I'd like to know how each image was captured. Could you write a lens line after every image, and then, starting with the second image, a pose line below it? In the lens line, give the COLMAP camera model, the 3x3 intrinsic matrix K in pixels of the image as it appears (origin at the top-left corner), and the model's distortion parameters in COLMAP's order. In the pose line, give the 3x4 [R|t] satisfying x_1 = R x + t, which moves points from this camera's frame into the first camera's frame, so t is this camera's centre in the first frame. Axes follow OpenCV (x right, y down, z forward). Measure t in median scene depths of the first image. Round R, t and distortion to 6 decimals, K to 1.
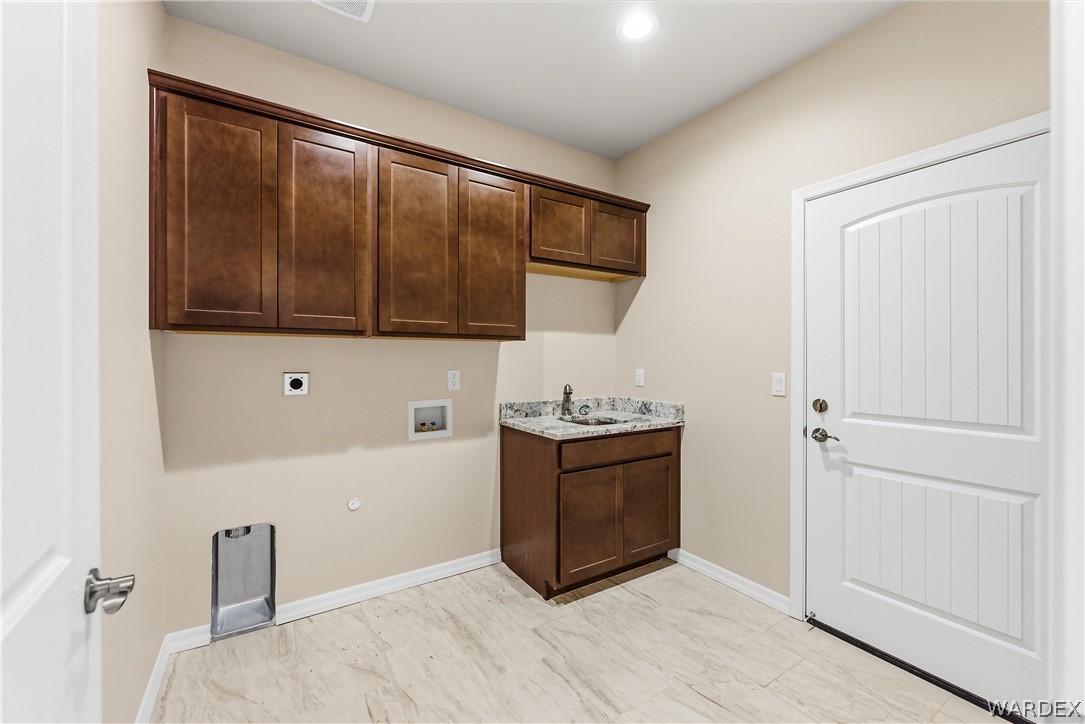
lens RADIAL K [[383.6, 0, 542.5], [0, 383.6, 362.0], [0, 0, 1]] dist [0.000461, 0.000065]
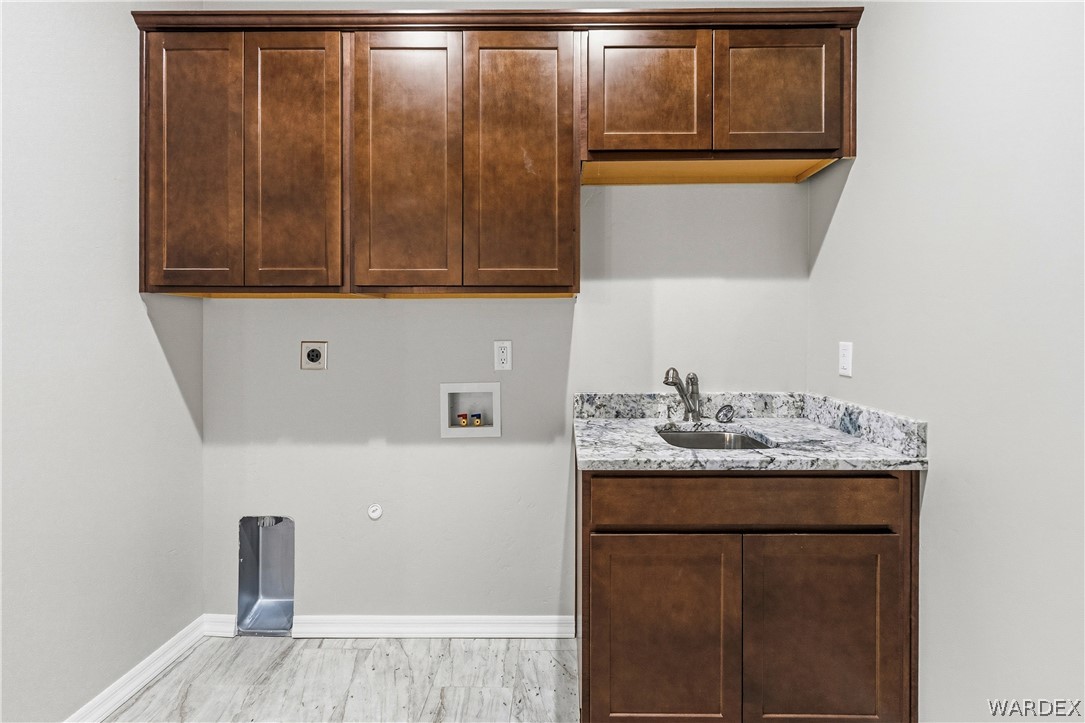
lens RADIAL K [[466.8, 0, 562.5], [0, 466.8, 336.8], [0, 0, 1]] dist [0.000531, -0.000161]
pose [[0.871911, 0.007546, -0.489607, 0.305228], [-0.002670, 0.999940, 0.010656, 0.005555], [0.489658, -0.007984, 0.871878, 0.364209]]
